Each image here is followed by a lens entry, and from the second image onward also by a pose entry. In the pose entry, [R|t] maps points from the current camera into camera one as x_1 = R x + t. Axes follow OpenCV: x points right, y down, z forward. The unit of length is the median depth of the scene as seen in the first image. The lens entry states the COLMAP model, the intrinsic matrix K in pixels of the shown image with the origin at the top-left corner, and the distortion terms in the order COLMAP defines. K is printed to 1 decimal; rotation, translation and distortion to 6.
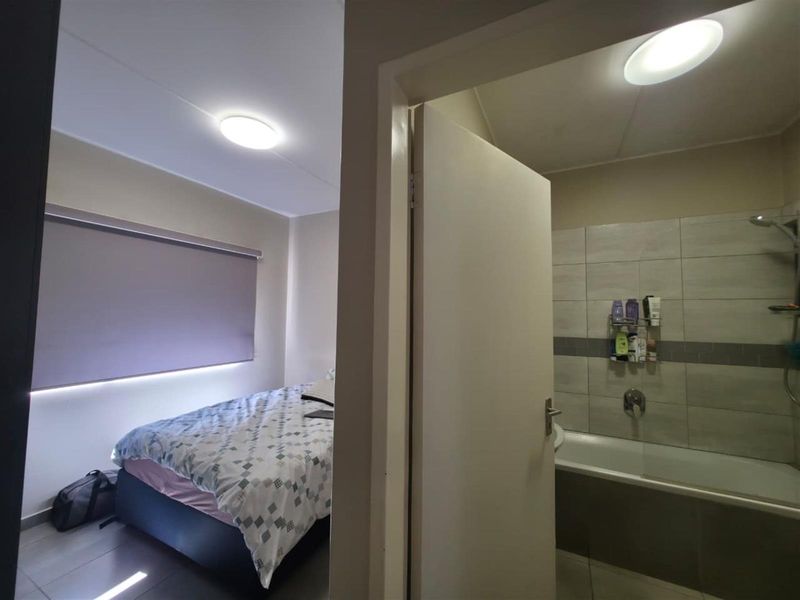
lens RADIAL K [[319.2, 0, 398.9], [0, 319.2, 298.3], [0, 0, 1]] dist [-0.001781, 0.000367]
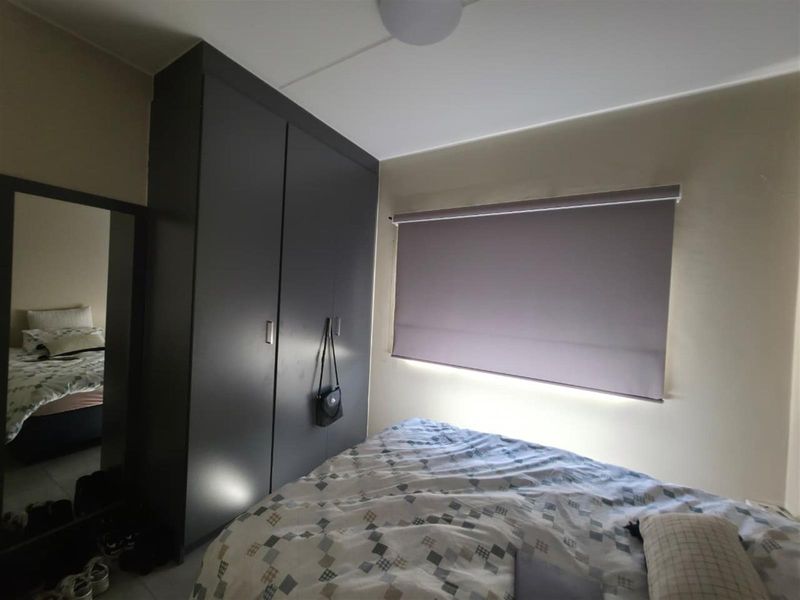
lens RADIAL K [[319.2, 0, 398.9], [0, 319.2, 298.3], [0, 0, 1]] dist [-0.001781, 0.000367]
pose [[-0.082158, -0.006121, -0.996601, 0.143547], [0.001801, 0.999979, -0.006290, 0.045653], [0.996618, -0.002312, -0.082145, 0.972593]]
